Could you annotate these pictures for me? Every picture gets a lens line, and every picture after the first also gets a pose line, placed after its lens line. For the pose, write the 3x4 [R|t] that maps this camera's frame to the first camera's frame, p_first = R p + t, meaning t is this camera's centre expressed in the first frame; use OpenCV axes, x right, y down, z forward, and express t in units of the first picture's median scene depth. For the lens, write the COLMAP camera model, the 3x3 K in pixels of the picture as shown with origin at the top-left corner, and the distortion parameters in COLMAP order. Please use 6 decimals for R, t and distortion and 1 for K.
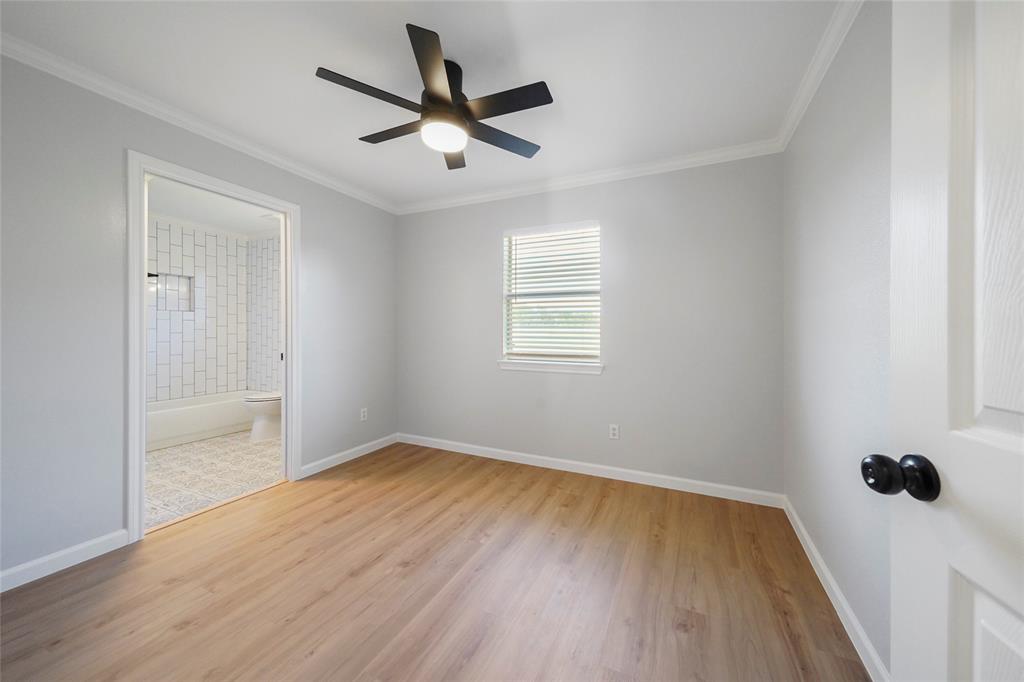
lens RADIAL K [[363.9, 0, 517.0], [0, 363.9, 333.9], [0, 0, 1]] dist [0.003125, 0.000125]
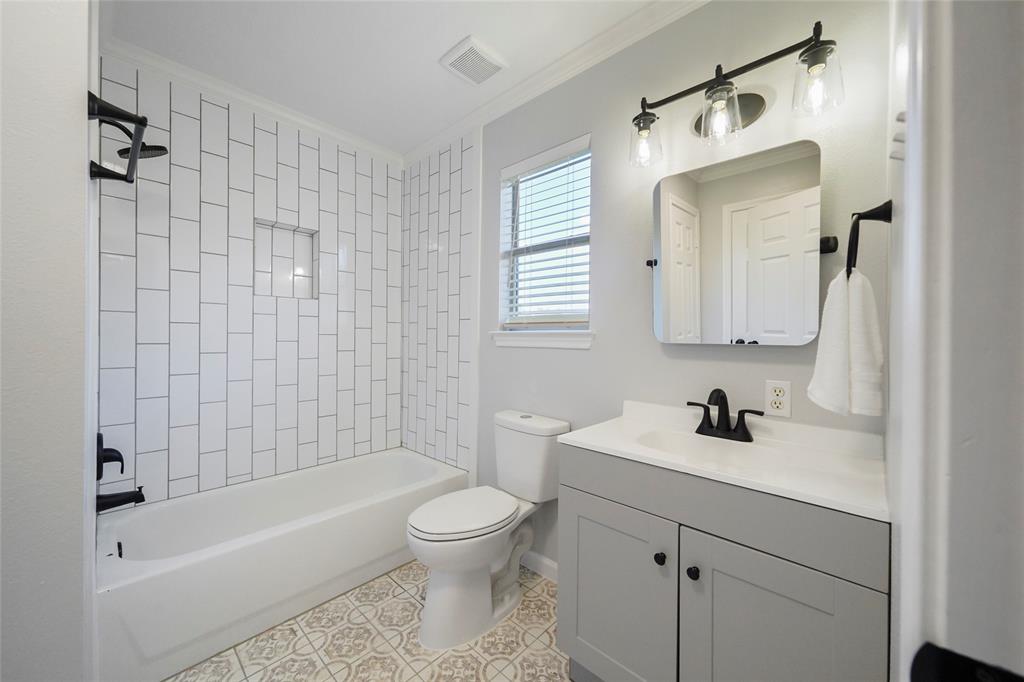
lens RADIAL K [[391.2, 0, 509.3], [0, 391.2, 340.3], [0, 0, 1]] dist [0.000081, 0.000001]
pose [[0.947030, 0.001030, -0.321145, -0.443089], [-0.003074, 0.999978, -0.005859, -0.001907], [0.321132, 0.006536, 0.947012, 0.551916]]
